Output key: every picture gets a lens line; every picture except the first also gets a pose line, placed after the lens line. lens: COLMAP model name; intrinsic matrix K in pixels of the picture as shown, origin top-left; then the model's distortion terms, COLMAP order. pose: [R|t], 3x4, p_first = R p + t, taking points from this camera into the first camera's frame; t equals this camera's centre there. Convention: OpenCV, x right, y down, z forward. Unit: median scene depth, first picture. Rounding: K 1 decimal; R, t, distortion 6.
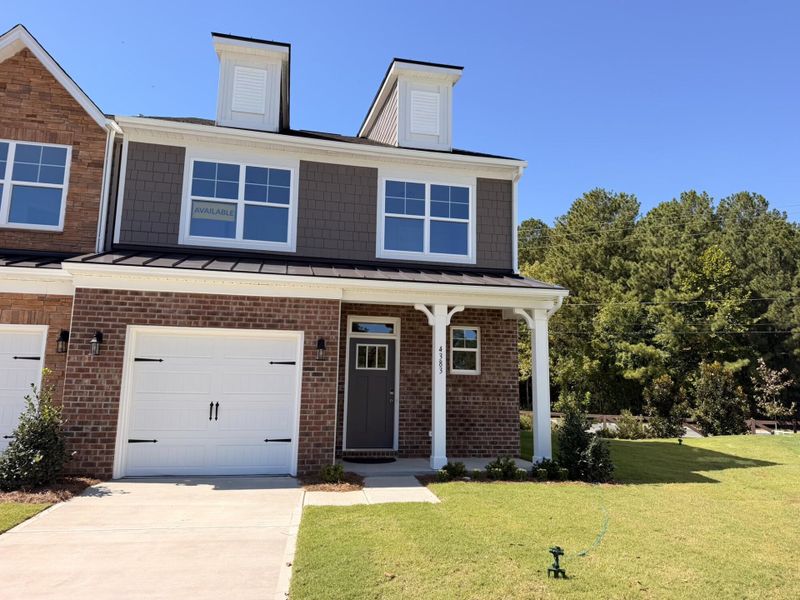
lens RADIAL K [[561.1, 0, 399.2], [0, 561.1, 299.0], [0, 0, 1]] dist [0.005824, -0.001786]
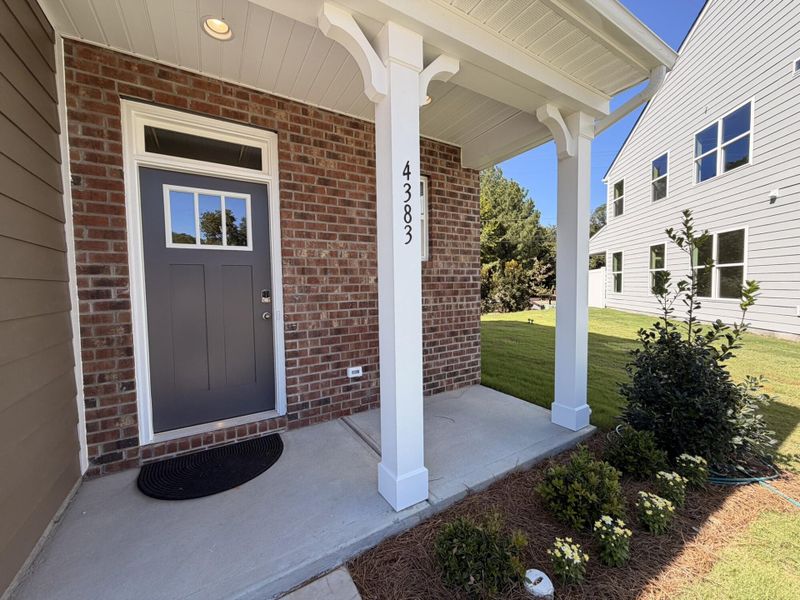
lens RADIAL K [[327.5, 0, 405.2], [0, 327.5, 296.8], [0, 0, 1]] dist [0.003460, 0.000314]
pose [[0.935387, -0.050058, 0.350065, 0.000132], [-0.019383, 0.981185, 0.192096, 0.108665], [-0.353094, -0.186470, 0.916817, 0.698635]]
